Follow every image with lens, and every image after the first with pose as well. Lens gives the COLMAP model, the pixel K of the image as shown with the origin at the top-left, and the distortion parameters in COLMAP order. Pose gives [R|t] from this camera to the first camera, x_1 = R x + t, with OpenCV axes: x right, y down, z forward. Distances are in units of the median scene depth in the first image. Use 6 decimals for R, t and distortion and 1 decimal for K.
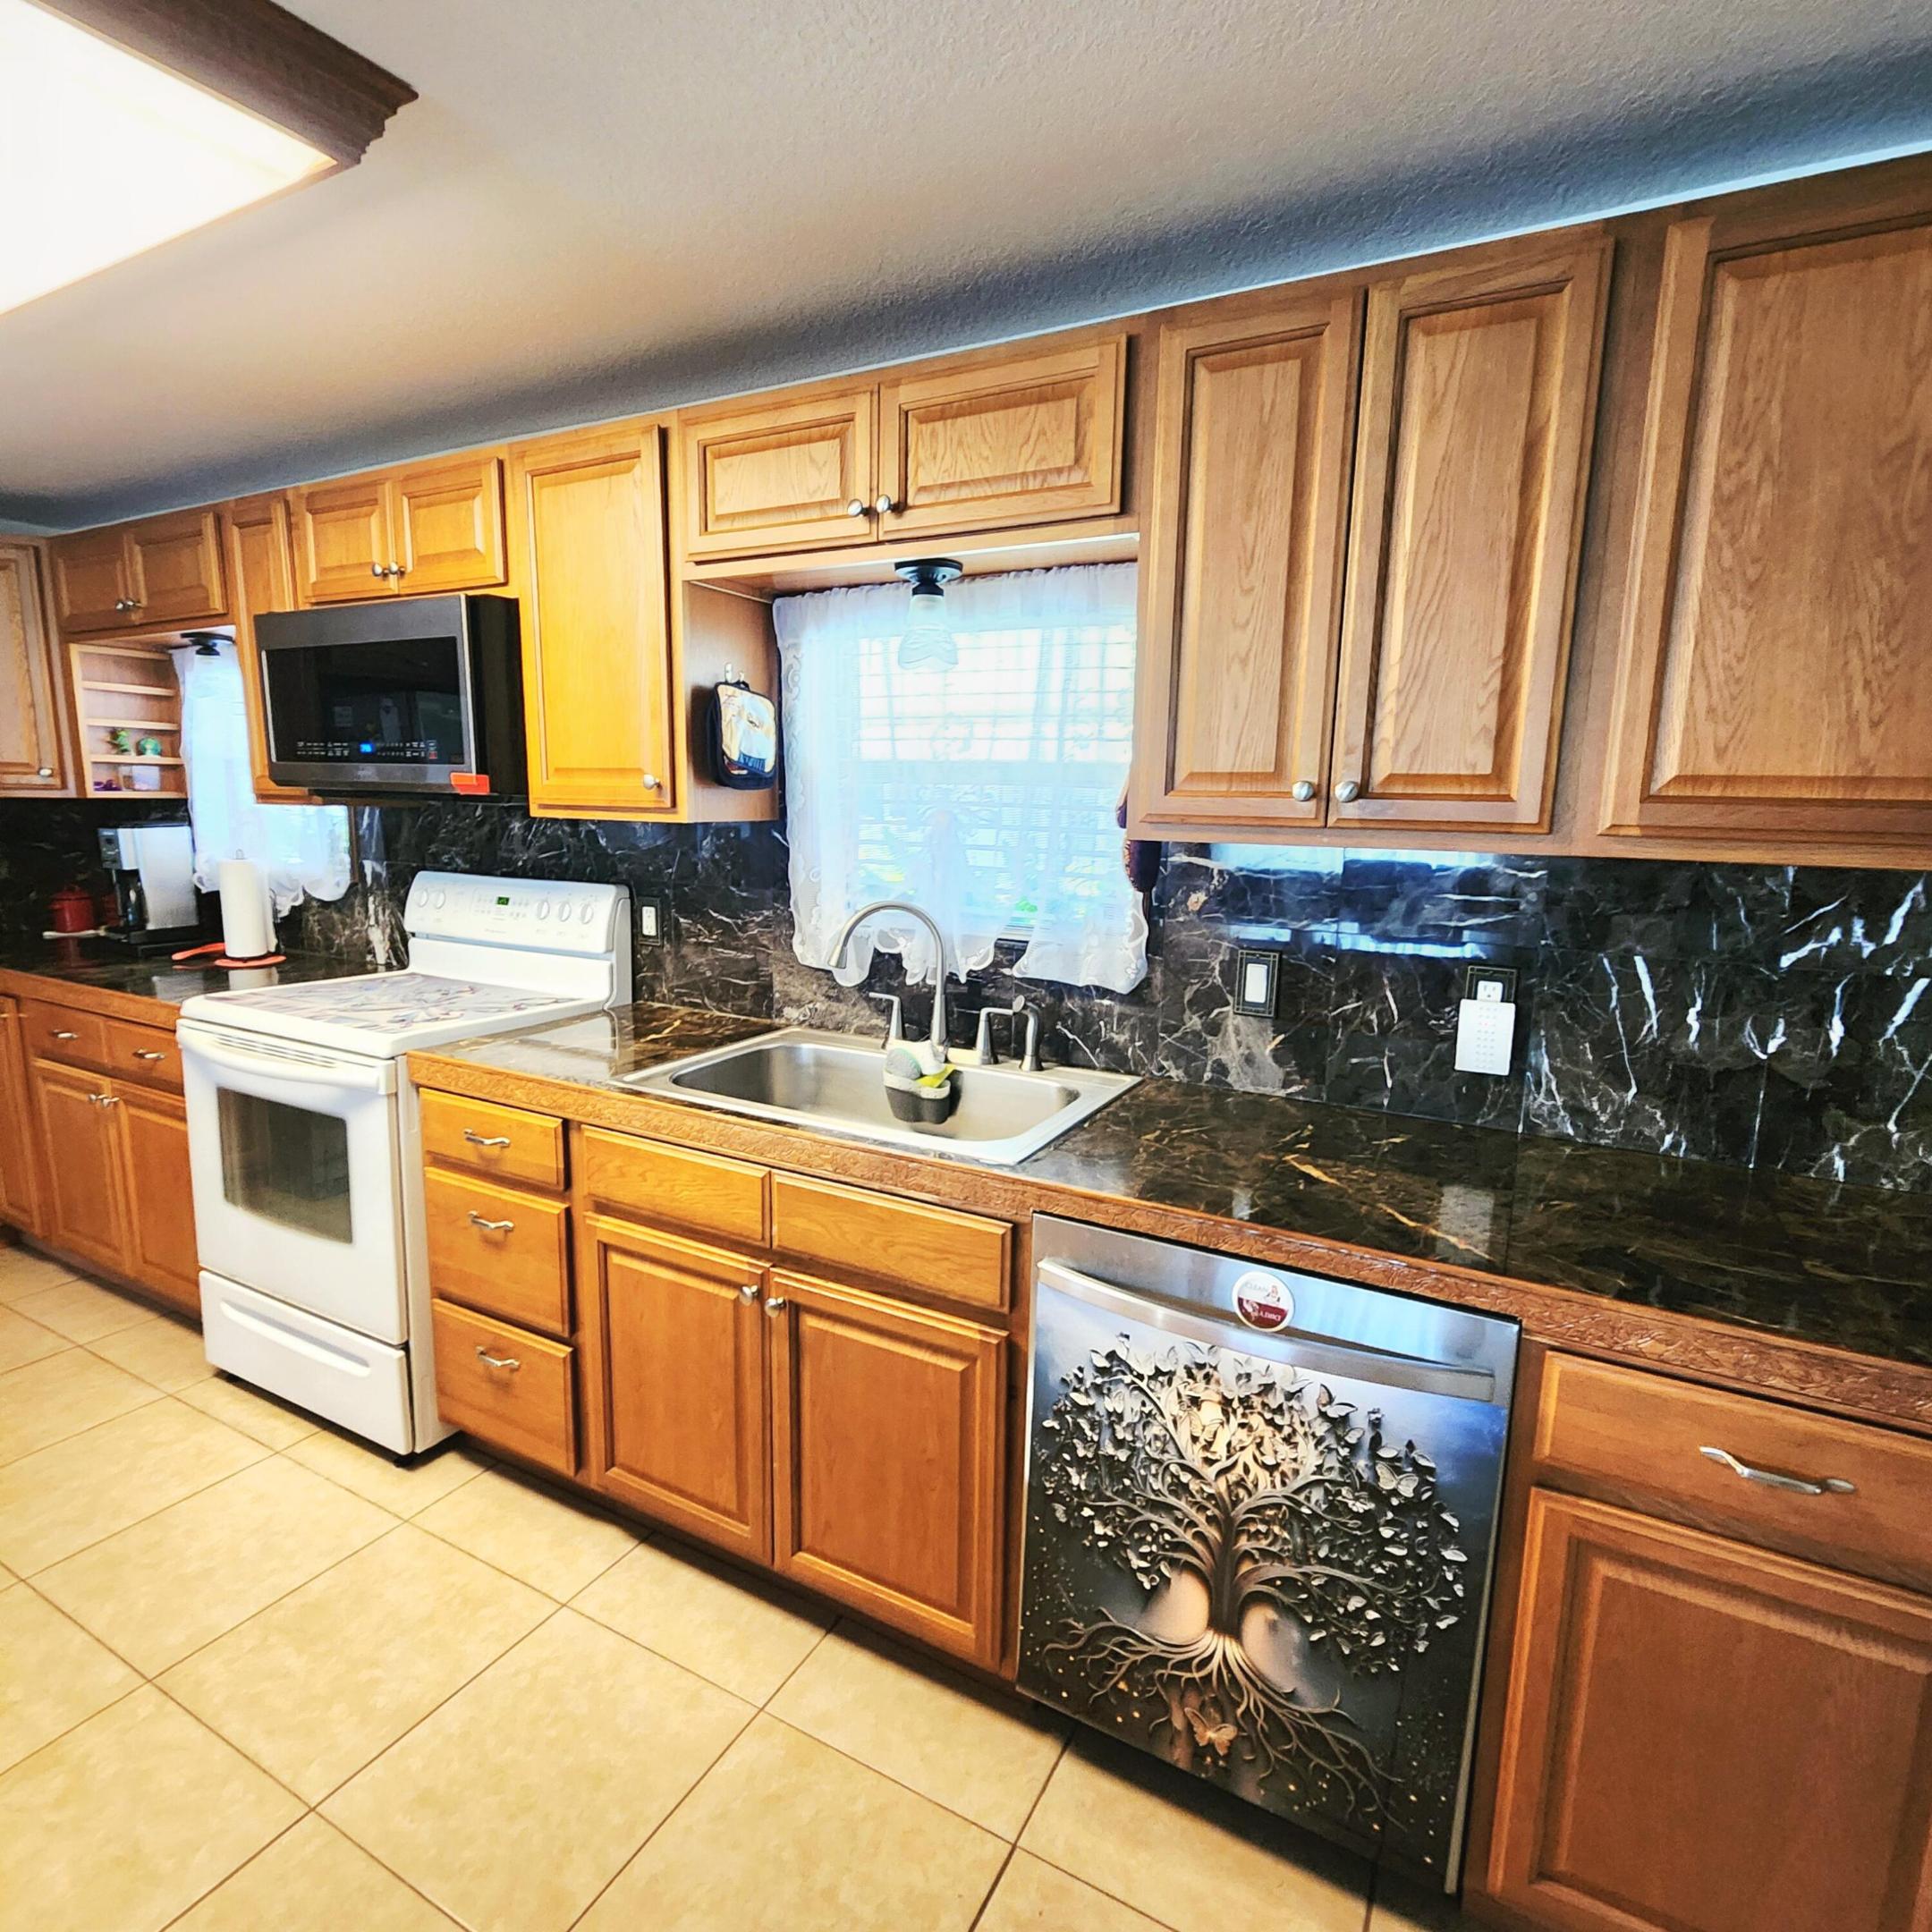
lens RADIAL K [[1065.2, 0, 956.8], [0, 1065.2, 971.7], [0, 0, 1]] dist [0.005330, -0.001147]
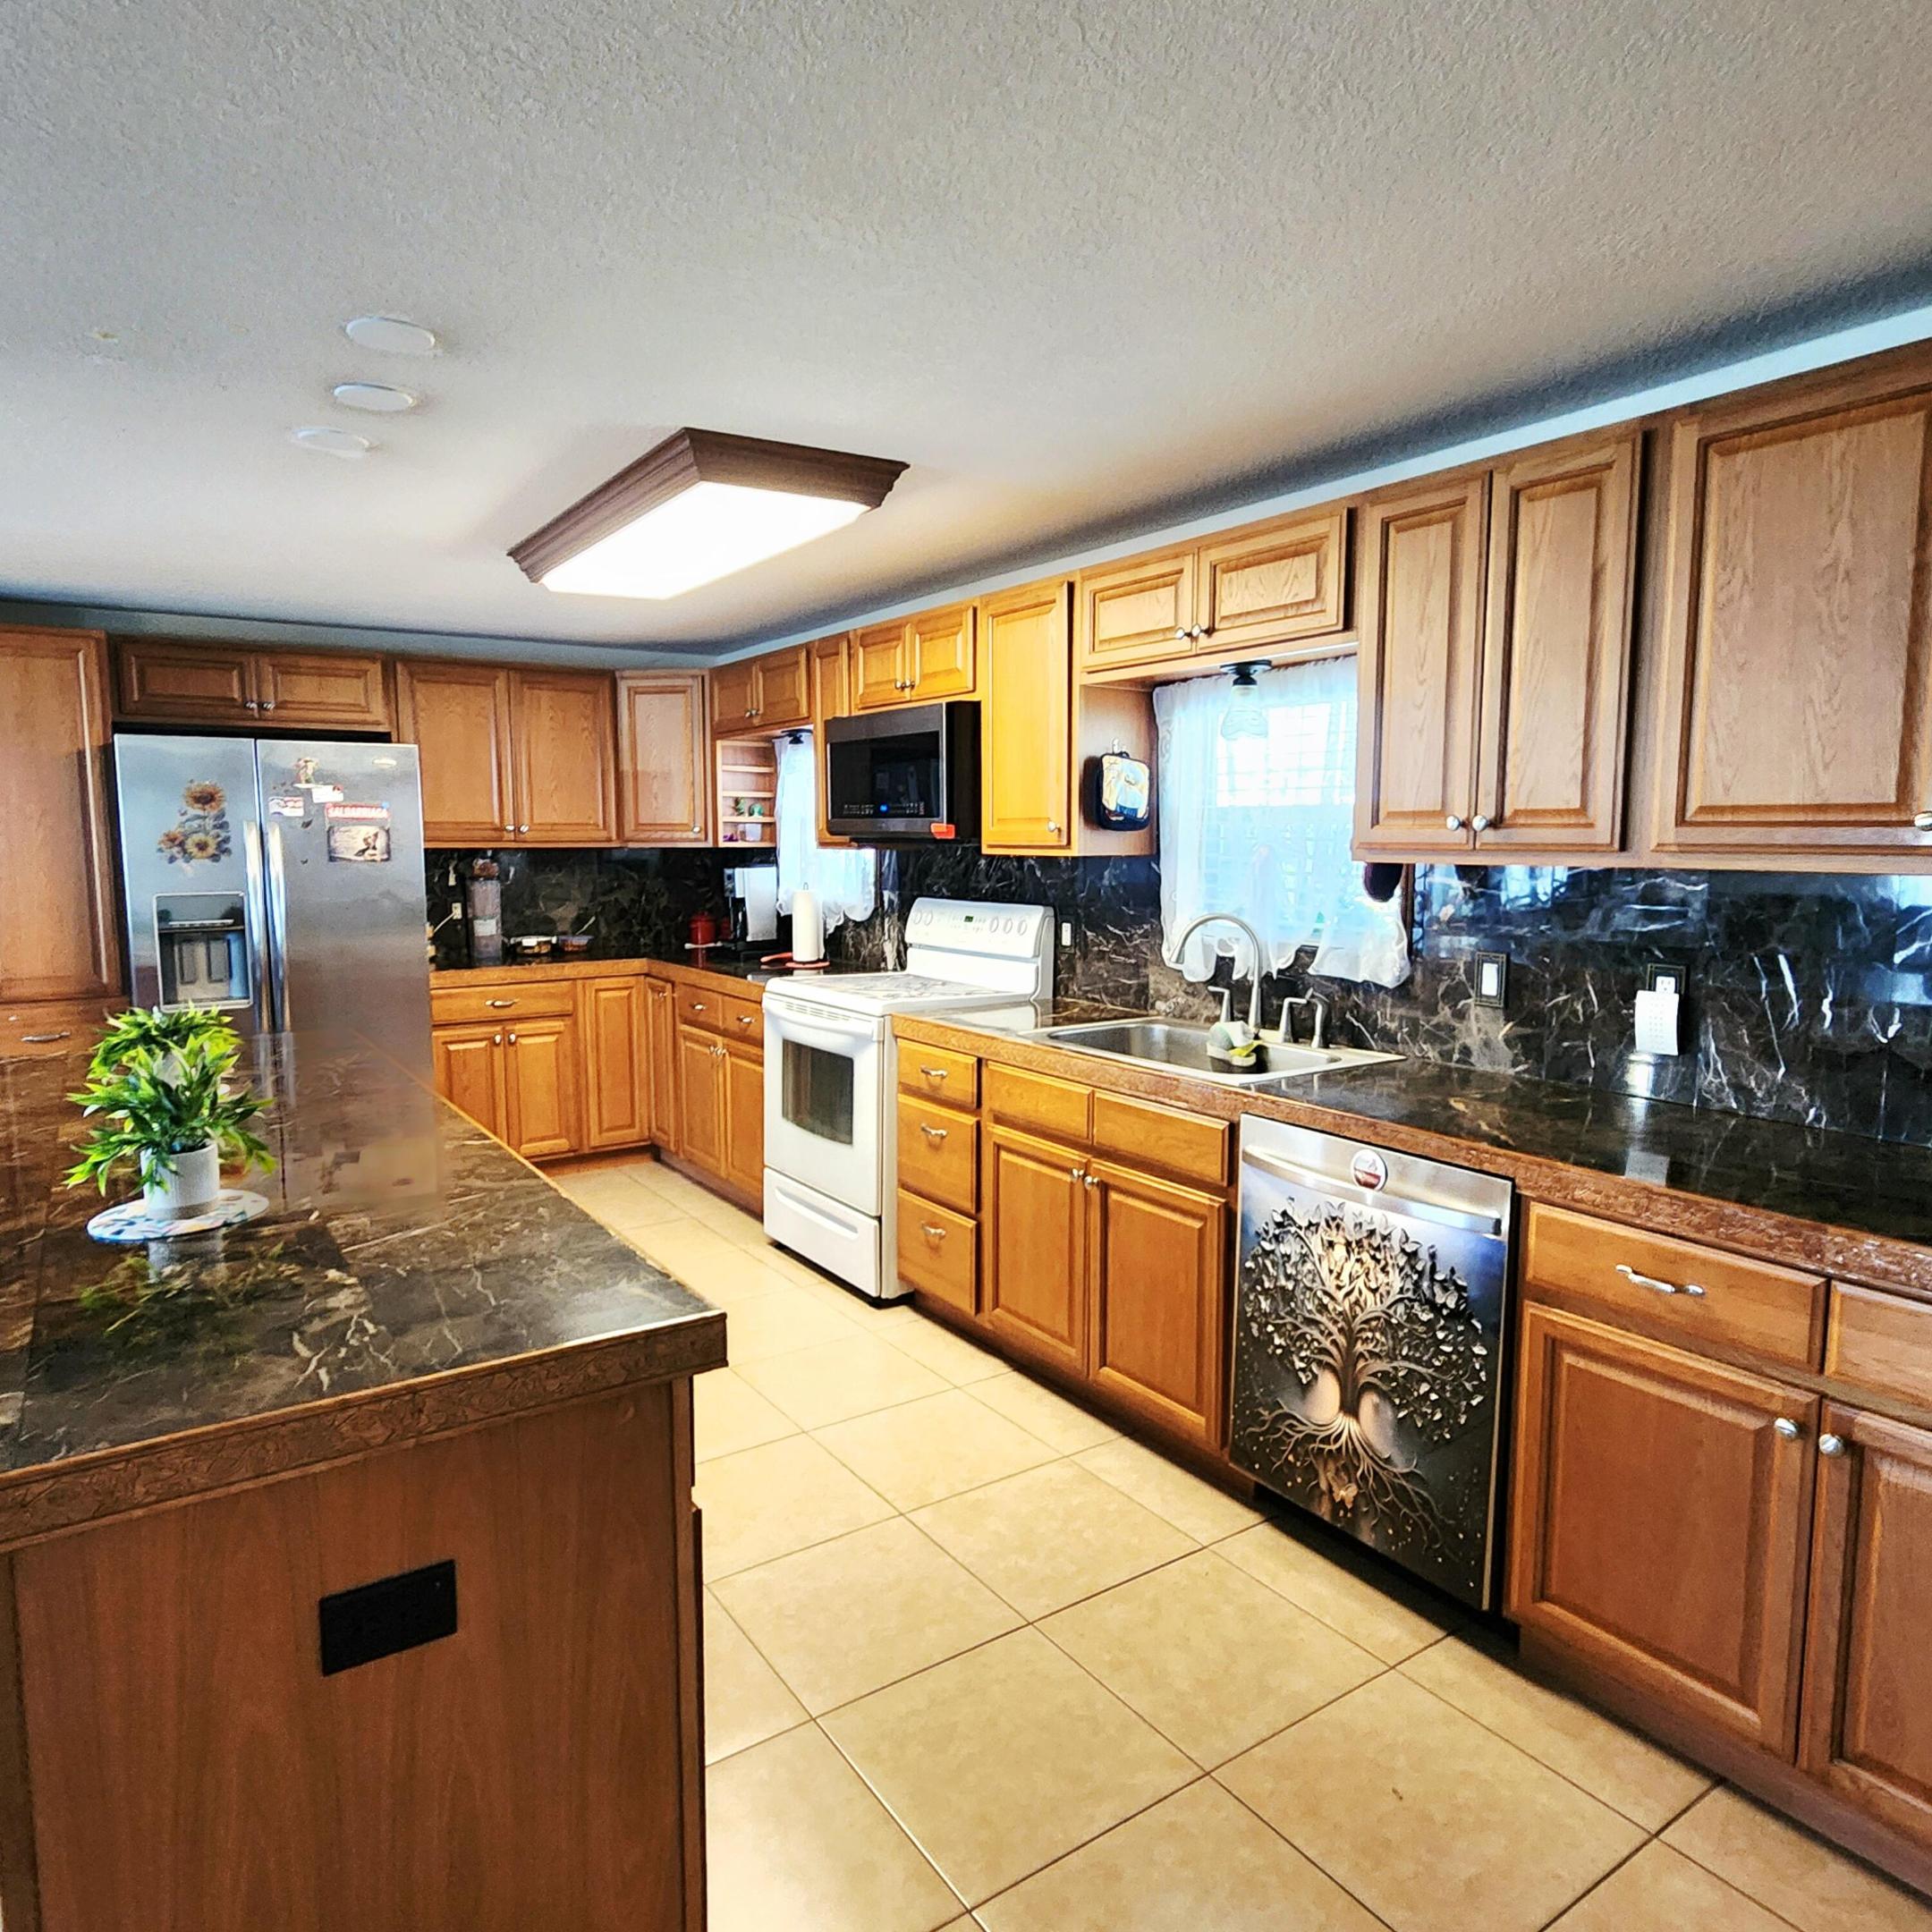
lens RADIAL K [[1256.7, 0, 959.9], [0, 1256.7, 975.8], [0, 0, 1]] dist [0.004046, 0.002990]
pose [[0.891741, 0.032428, -0.451383, 0.408138], [-0.058554, 0.997313, -0.044029, 0.110729], [0.448742, 0.065692, 0.891243, -0.589634]]
